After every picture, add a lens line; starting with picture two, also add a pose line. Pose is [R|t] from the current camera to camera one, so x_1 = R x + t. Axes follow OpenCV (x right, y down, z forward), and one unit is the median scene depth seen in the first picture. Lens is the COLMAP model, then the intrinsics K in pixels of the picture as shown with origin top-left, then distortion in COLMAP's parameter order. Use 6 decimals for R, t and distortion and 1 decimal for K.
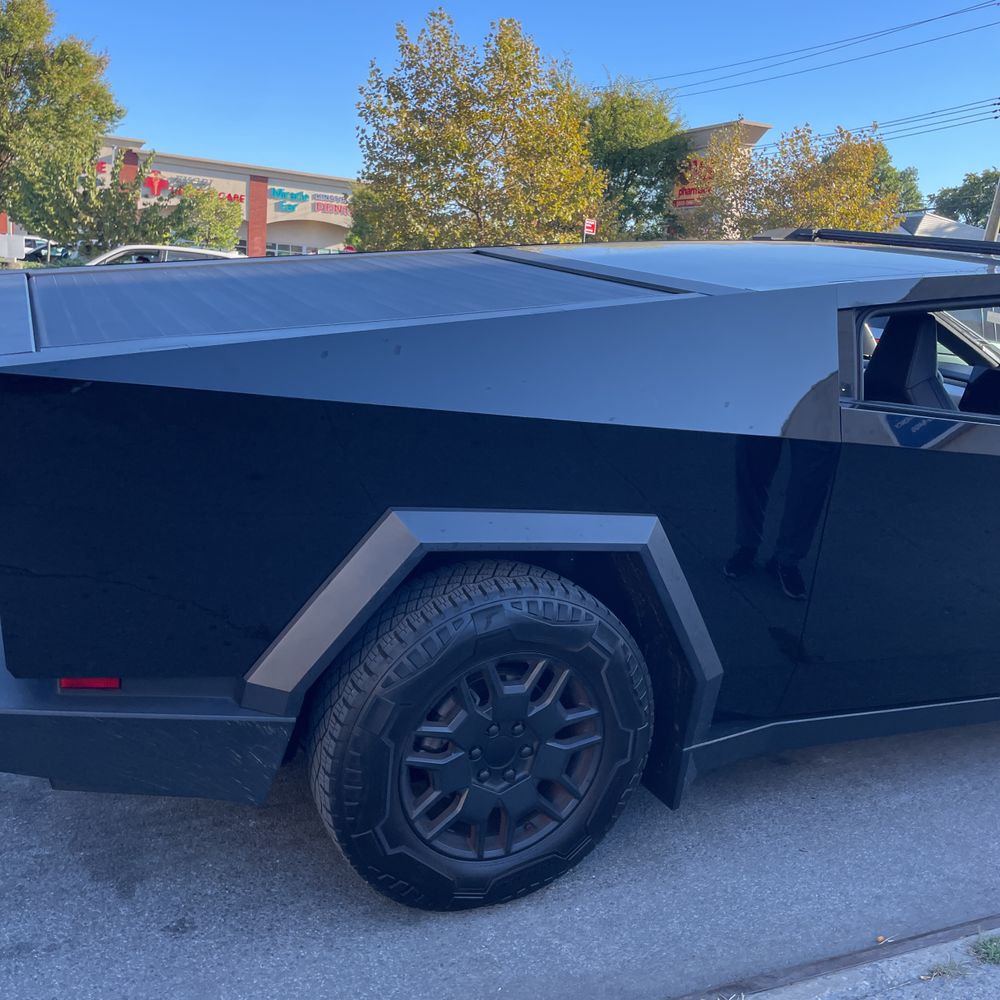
lens RADIAL K [[1049.3, 0, 498.3], [0, 1049.3, 497.4], [0, 0, 1]] dist [0.049912, 0.000000]
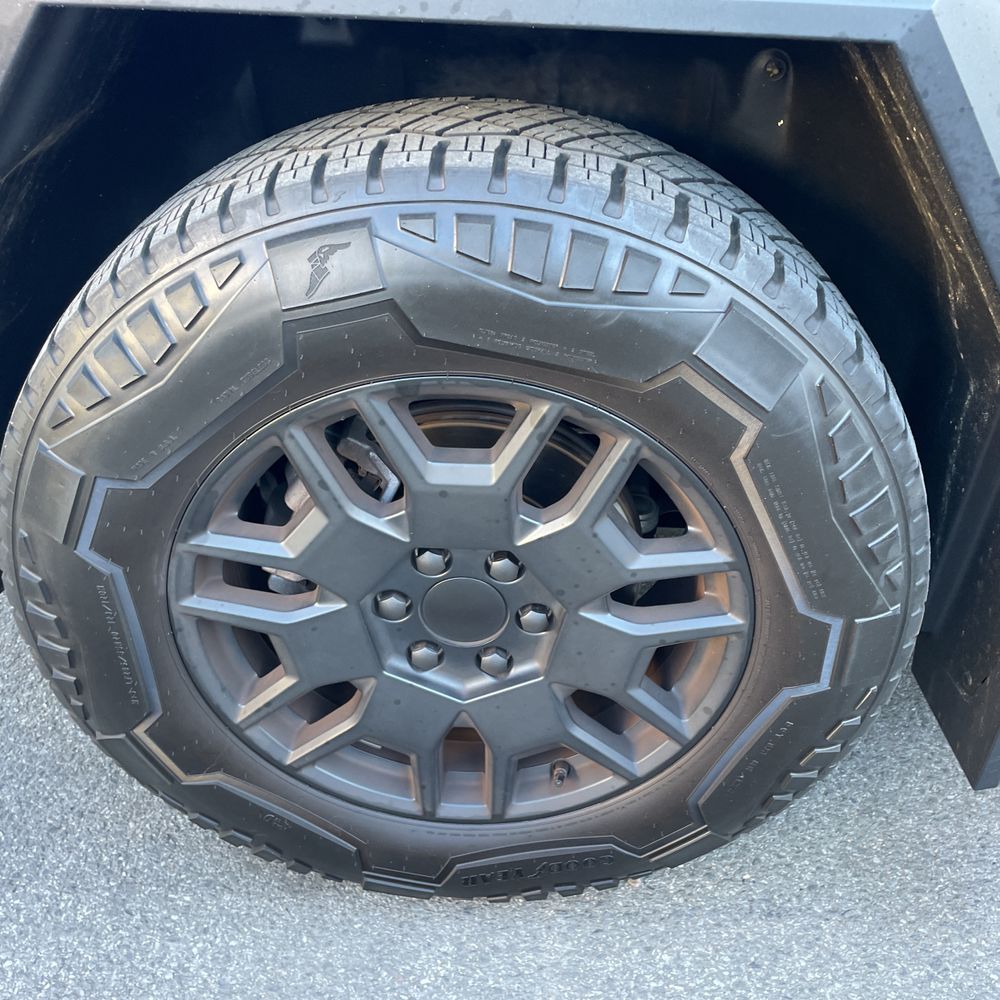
lens RADIAL K [[1049.3, 0, 499.0], [0, 1049.3, 506.5], [0, 0, 1]] dist [0.049912, 0.000000]
pose [[0.894682, 0.172459, -0.412070, 0.170653], [-0.026004, 0.941012, 0.337372, 0.071742], [0.445946, -0.291125, 0.846391, 0.686722]]
